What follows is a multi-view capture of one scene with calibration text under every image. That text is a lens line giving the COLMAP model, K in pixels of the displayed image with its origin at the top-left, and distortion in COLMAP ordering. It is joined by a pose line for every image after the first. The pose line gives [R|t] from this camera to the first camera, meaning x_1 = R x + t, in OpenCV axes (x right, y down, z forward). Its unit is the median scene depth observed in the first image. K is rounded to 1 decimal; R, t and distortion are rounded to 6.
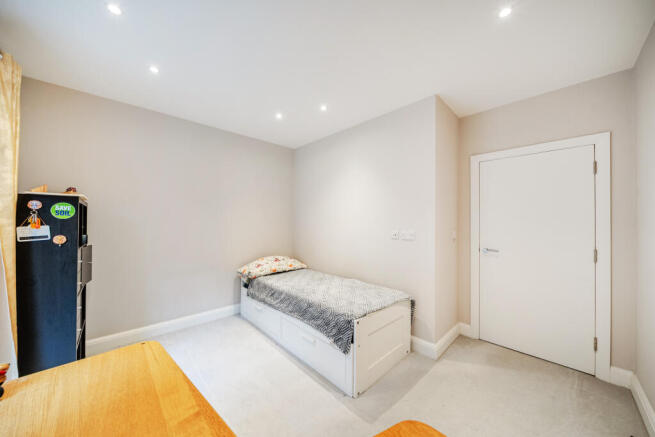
lens RADIAL K [[226.1, 0, 325.3], [0, 226.1, 219.4], [0, 0, 1]] dist [-0.000254, 0.000213]
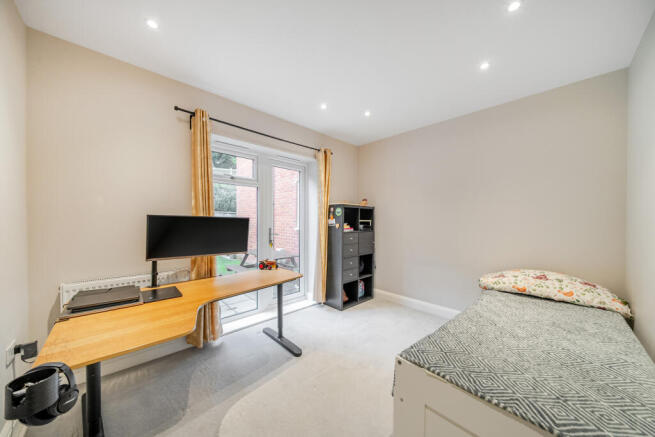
lens RADIAL K [[226.1, 0, 326.6], [0, 226.1, 221.2], [0, 0, 1]] dist [-0.000254, 0.000213]
pose [[0.009855, -0.004991, -0.999939, 0.763197], [0.001430, 0.999987, -0.004977, 0.050349], [0.999950, -0.001381, 0.009862, 0.751845]]
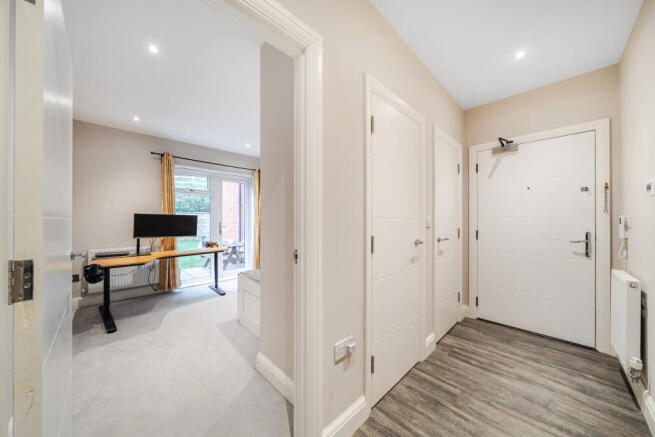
lens RADIAL K [[226.1, 0, 326.5], [0, 226.1, 218.8], [0, 0, 1]] dist [-0.000254, 0.000213]
pose [[0.016394, -0.015503, -0.999745, 1.567433], [0.002872, 0.999876, -0.015458, 0.089651], [0.999861, -0.002617, 0.016437, 1.456537]]
